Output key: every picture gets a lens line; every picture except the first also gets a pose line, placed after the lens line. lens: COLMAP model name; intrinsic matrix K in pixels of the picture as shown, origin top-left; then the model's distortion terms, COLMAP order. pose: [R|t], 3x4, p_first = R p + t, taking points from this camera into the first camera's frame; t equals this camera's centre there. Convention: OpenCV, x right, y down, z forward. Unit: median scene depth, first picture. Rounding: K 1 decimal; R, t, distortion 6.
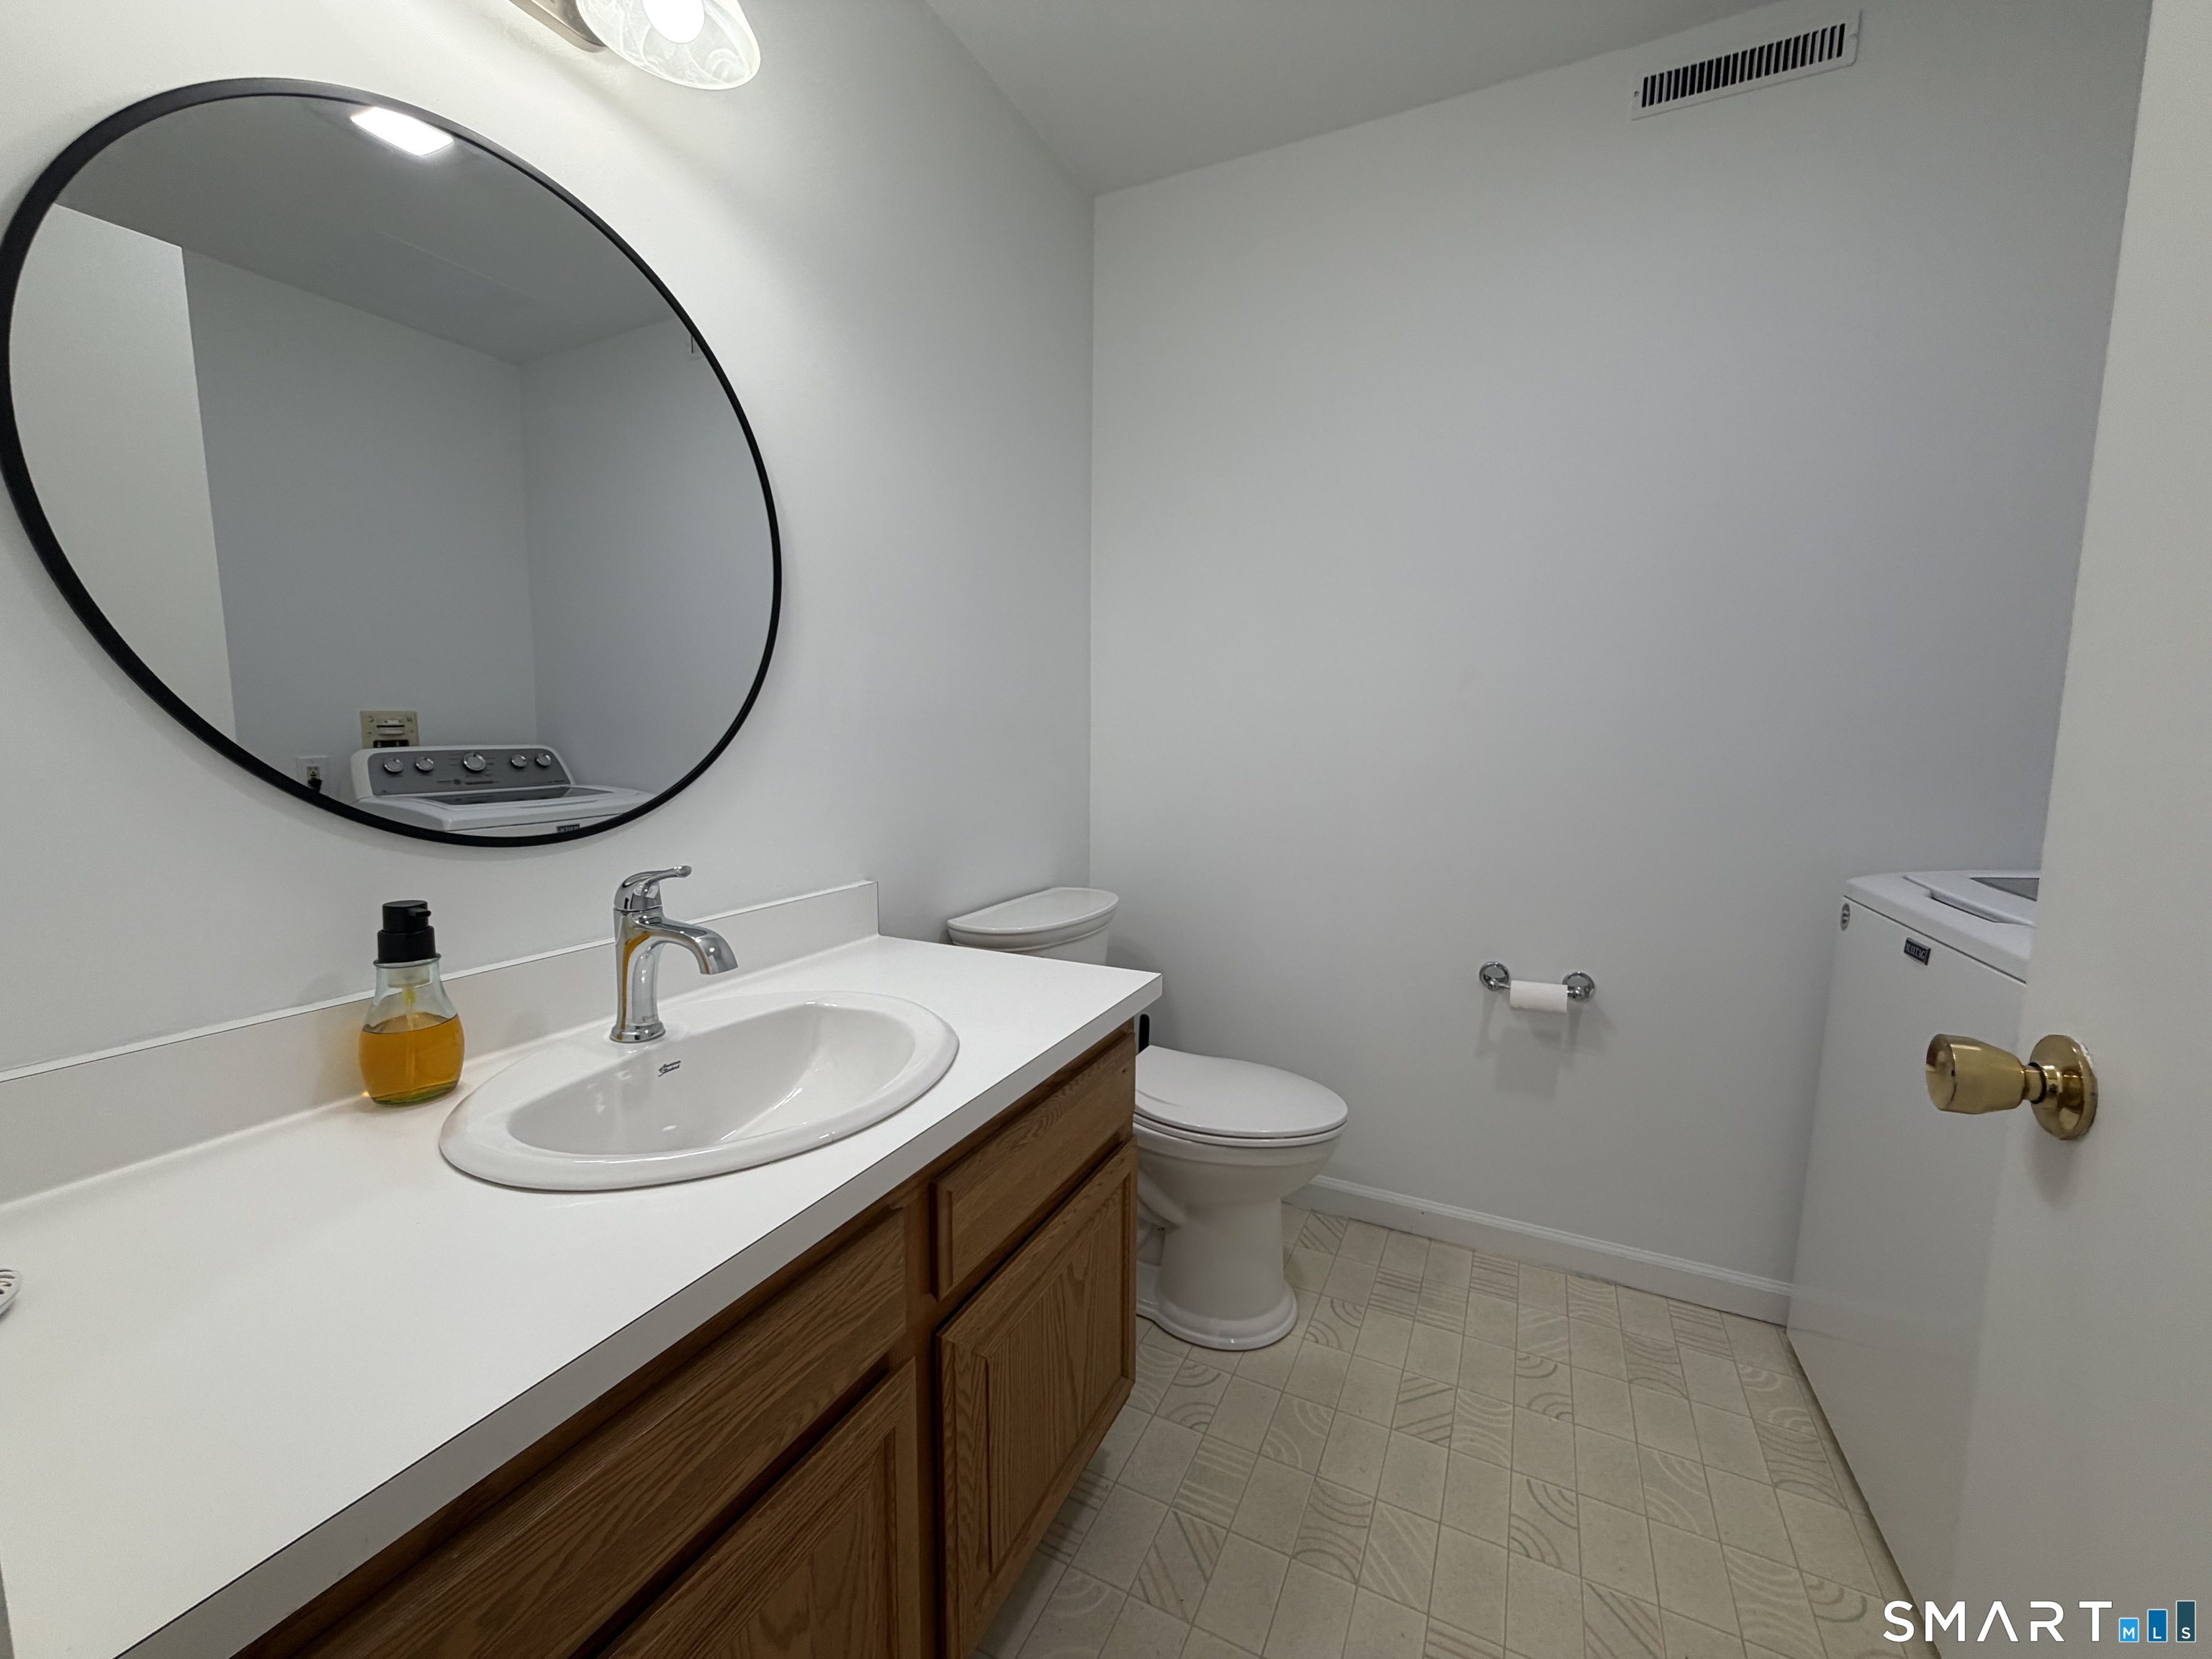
lens RADIAL K [[886.1, 0, 1109.5], [0, 886.1, 829.7], [0, 0, 1]] dist [0.002828, 0.000124]
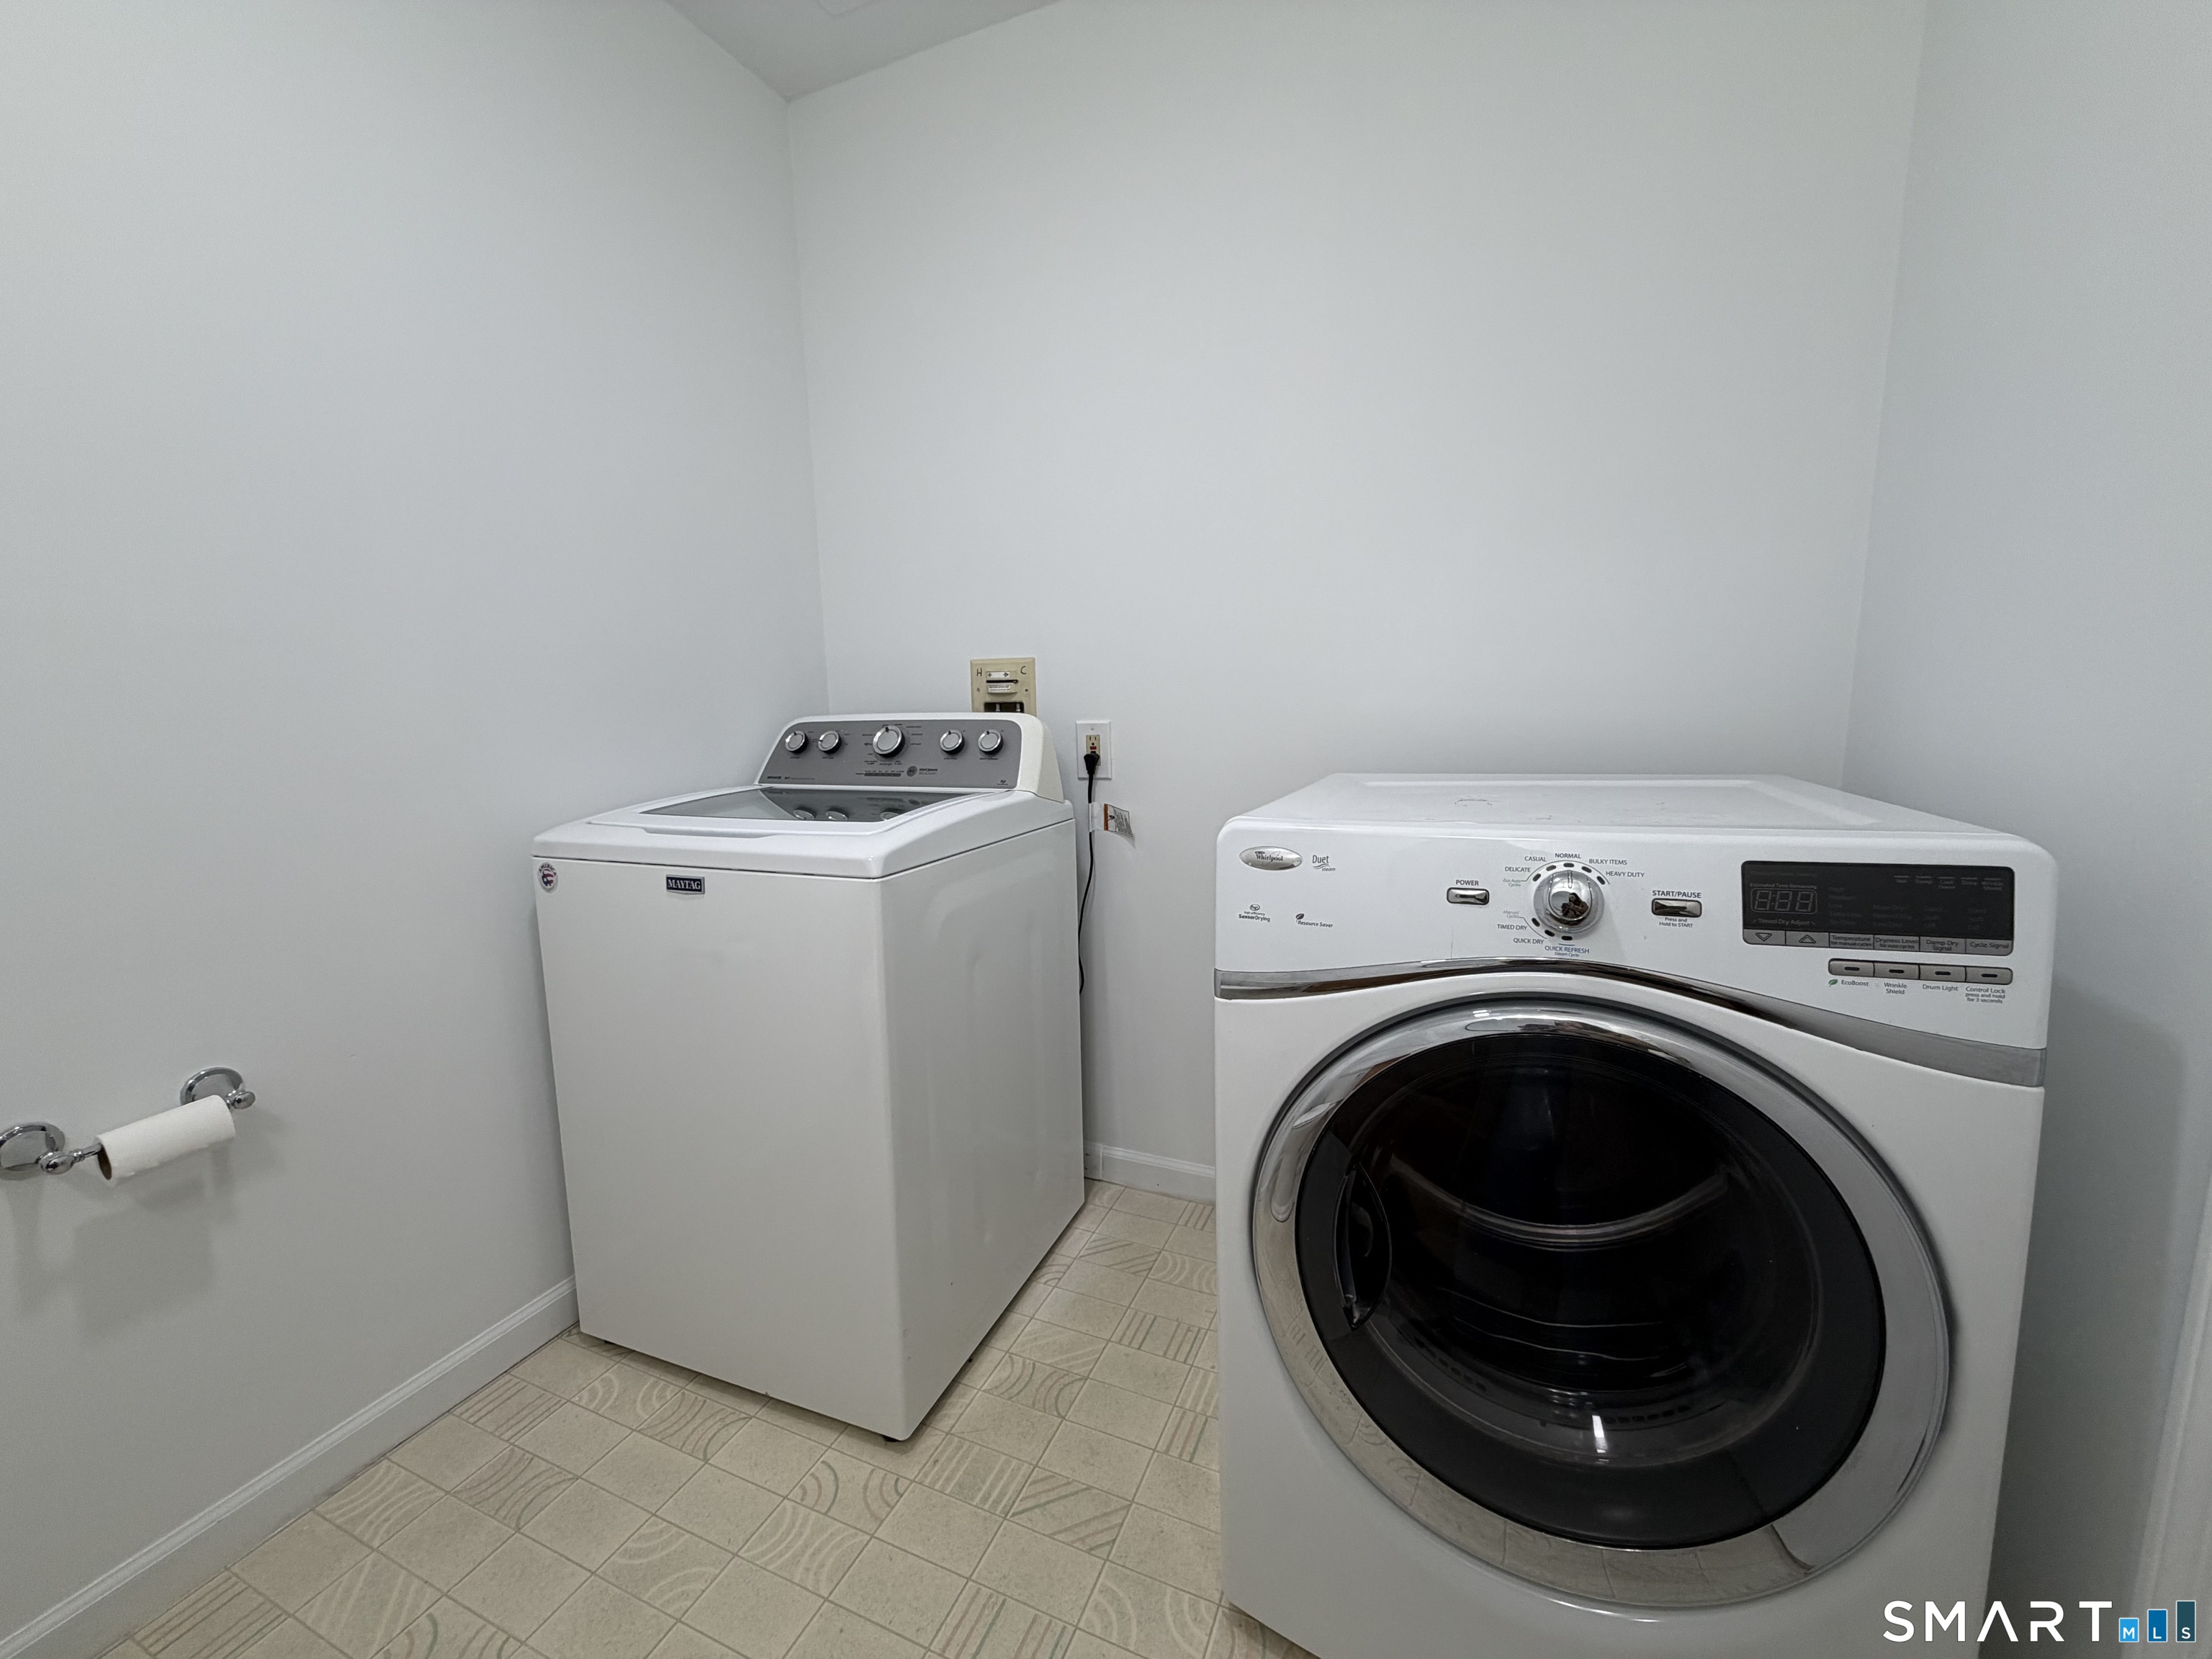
lens RADIAL K [[886.1, 0, 1109.4], [0, 886.1, 824.4], [0, 0, 1]] dist [0.002828, 0.000124]
pose [[-0.037977, -0.157900, 0.986725, -0.089100], [0.134607, 0.977629, 0.161625, -0.024505], [-0.990171, 0.138958, -0.015873, 0.419569]]
